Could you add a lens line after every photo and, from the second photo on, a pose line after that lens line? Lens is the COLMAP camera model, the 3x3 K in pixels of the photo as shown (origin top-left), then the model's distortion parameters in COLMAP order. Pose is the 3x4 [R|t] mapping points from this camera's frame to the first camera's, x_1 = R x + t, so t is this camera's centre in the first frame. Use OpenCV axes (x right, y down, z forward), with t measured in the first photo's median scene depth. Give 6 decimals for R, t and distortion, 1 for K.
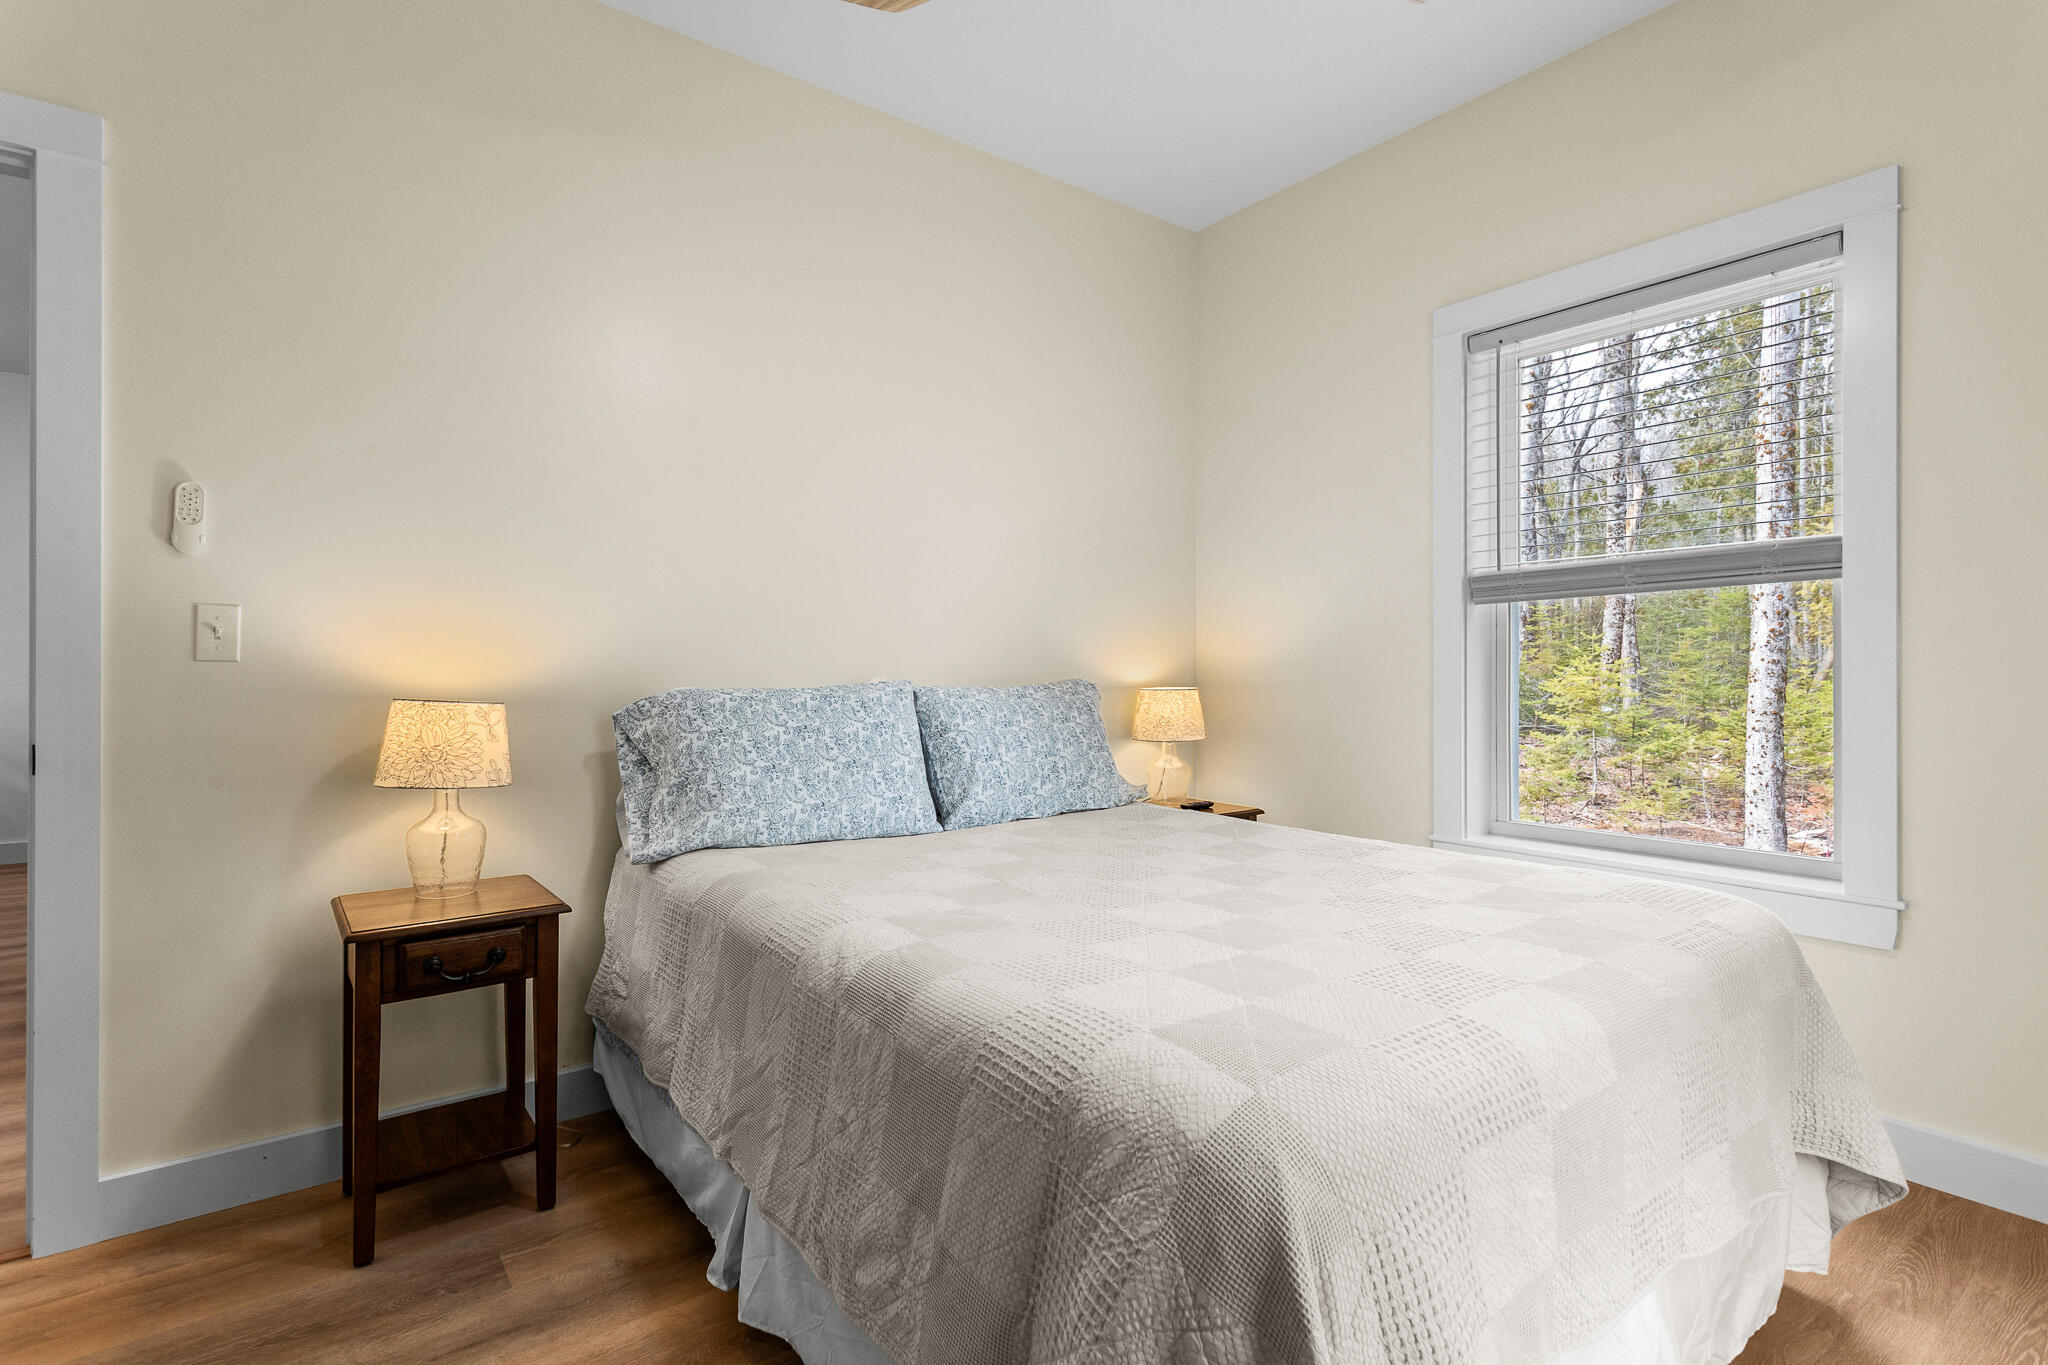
lens RADIAL K [[977.7, 0, 1008.9], [0, 977.7, 665.4], [0, 0, 1]] dist [0.001196, 0.000305]
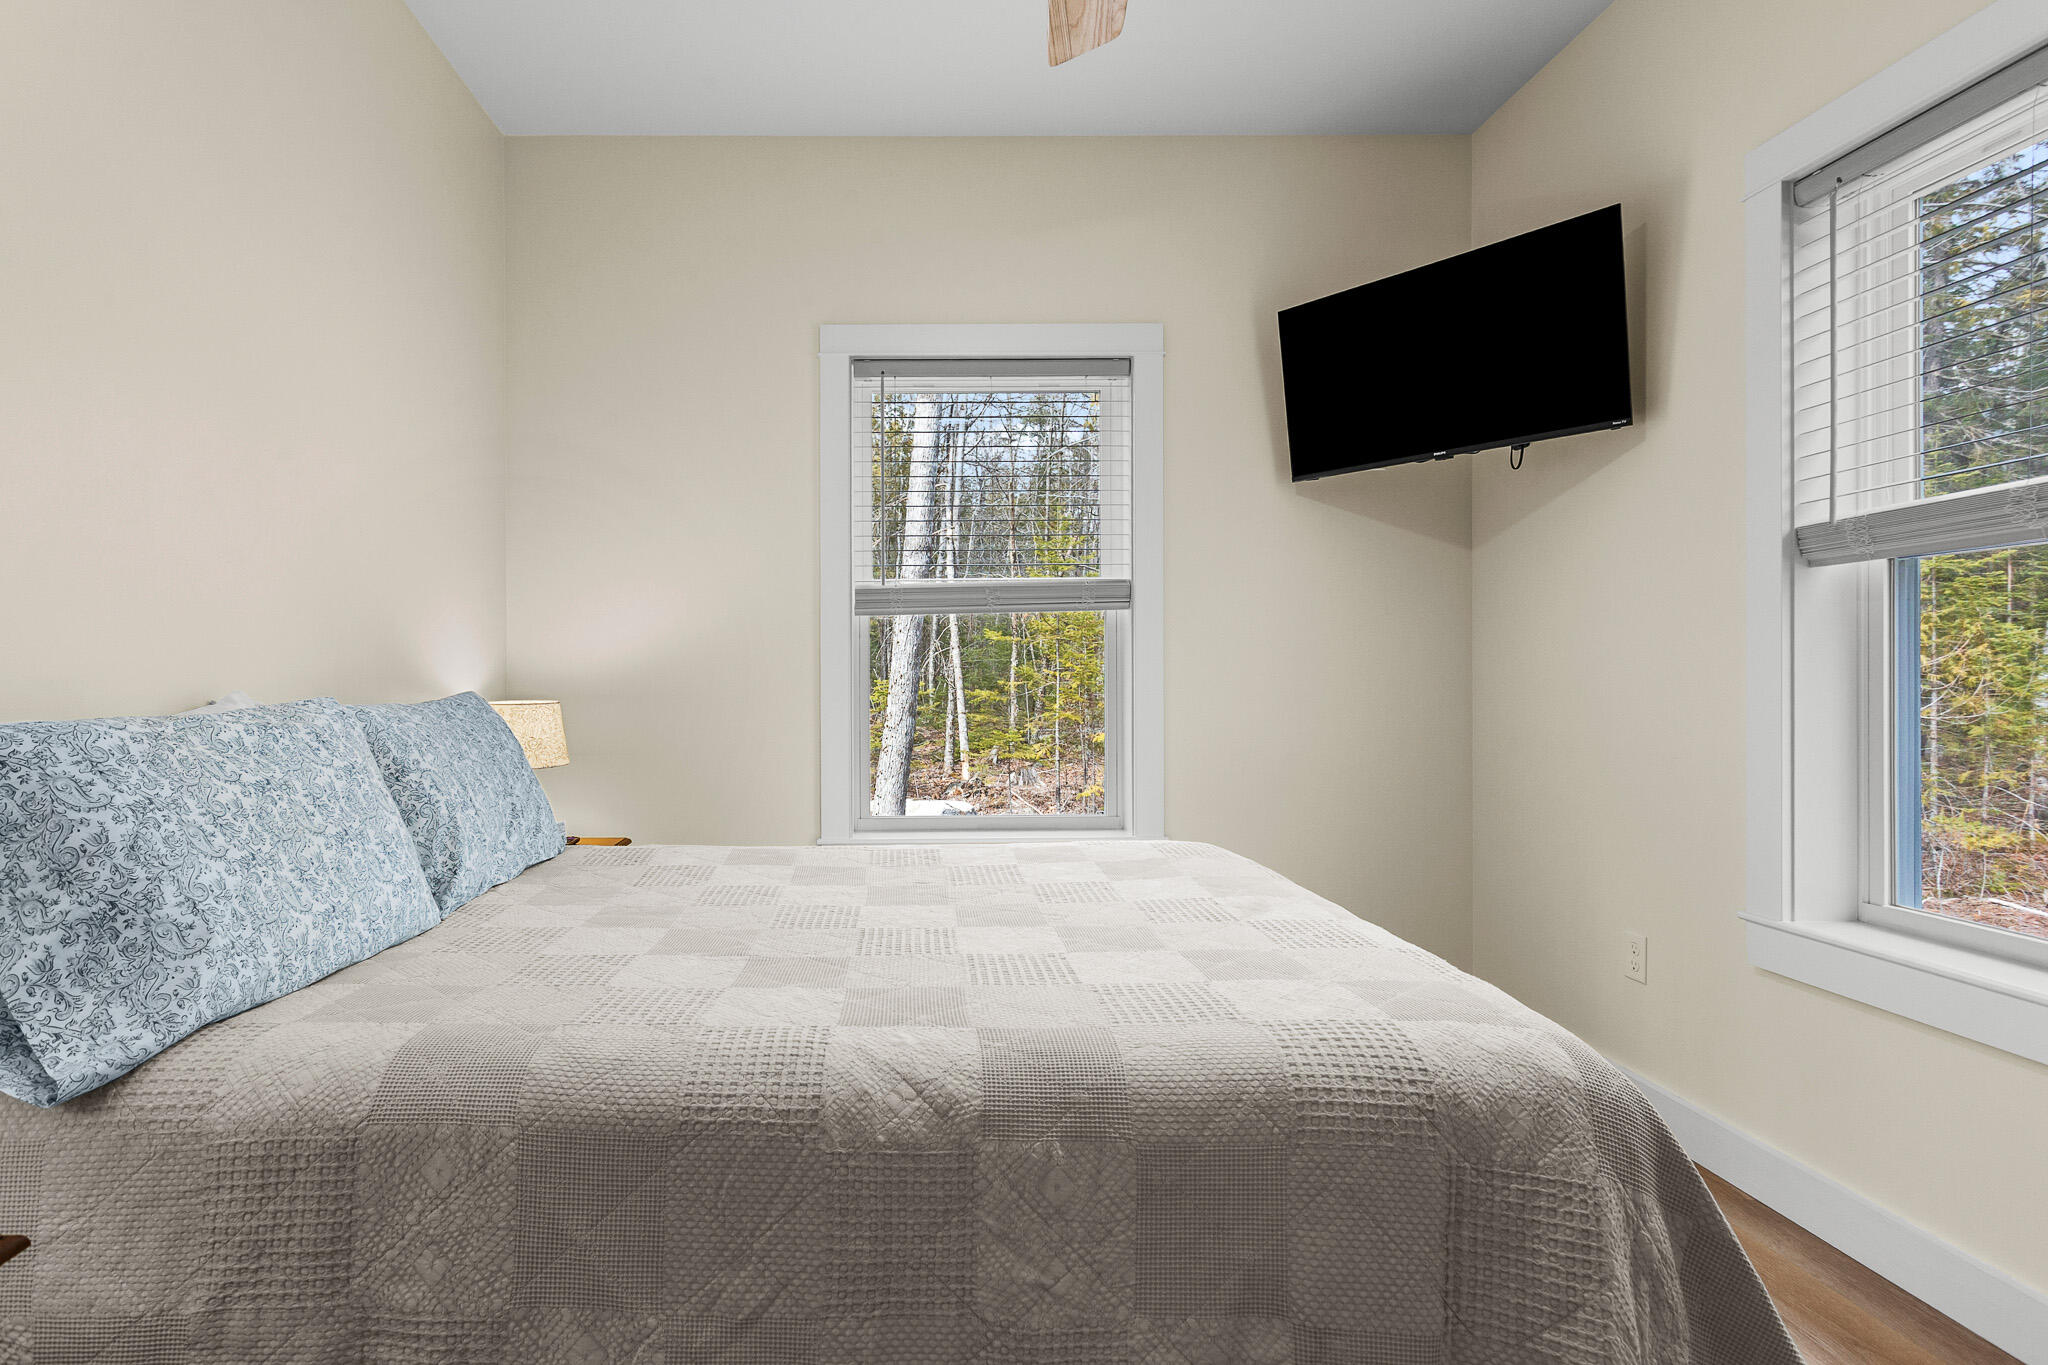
lens RADIAL K [[1046.1, 0, 907.8], [0, 1046.1, 678.0], [0, 0, 1]] dist [0.001000, 0.000125]
pose [[0.591402, -0.005245, 0.806360, -0.520029], [0.000963, 0.999983, 0.005797, -0.000469], [-0.806376, -0.002652, 0.591397, 0.367077]]
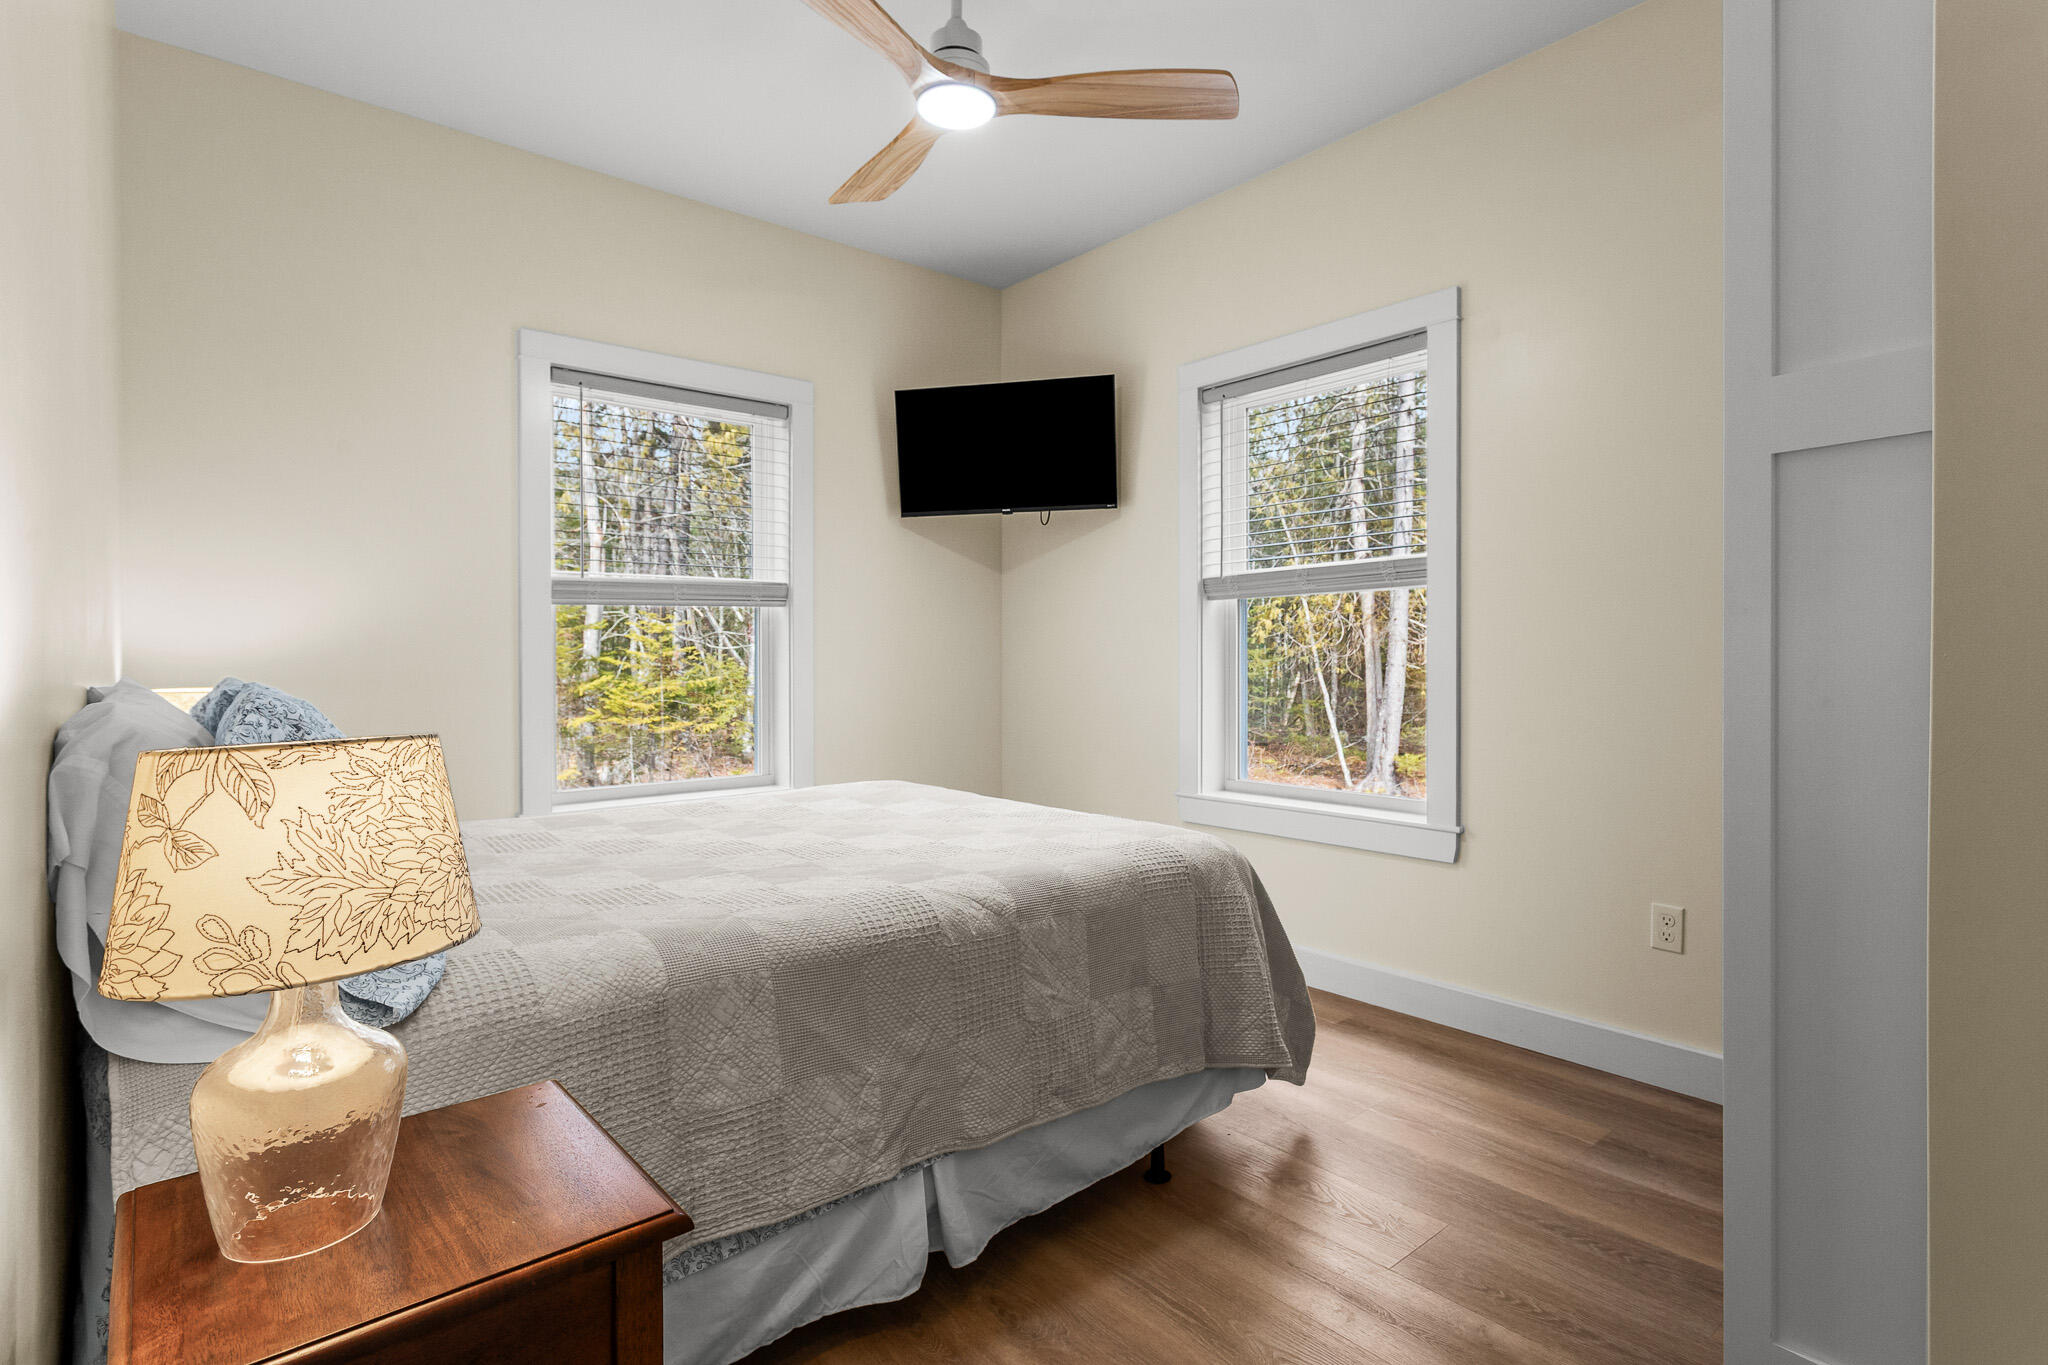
lens RADIAL K [[985.3, 0, 1017.5], [0, 985.3, 677.1], [0, 0, 1]] dist [-0.000409, 0.000461]
pose [[-0.048079, -0.019324, 0.998657, -0.901288], [0.000829, 0.999812, 0.019387, 0.001764], [-0.998843, 0.001760, -0.048054, 0.666112]]
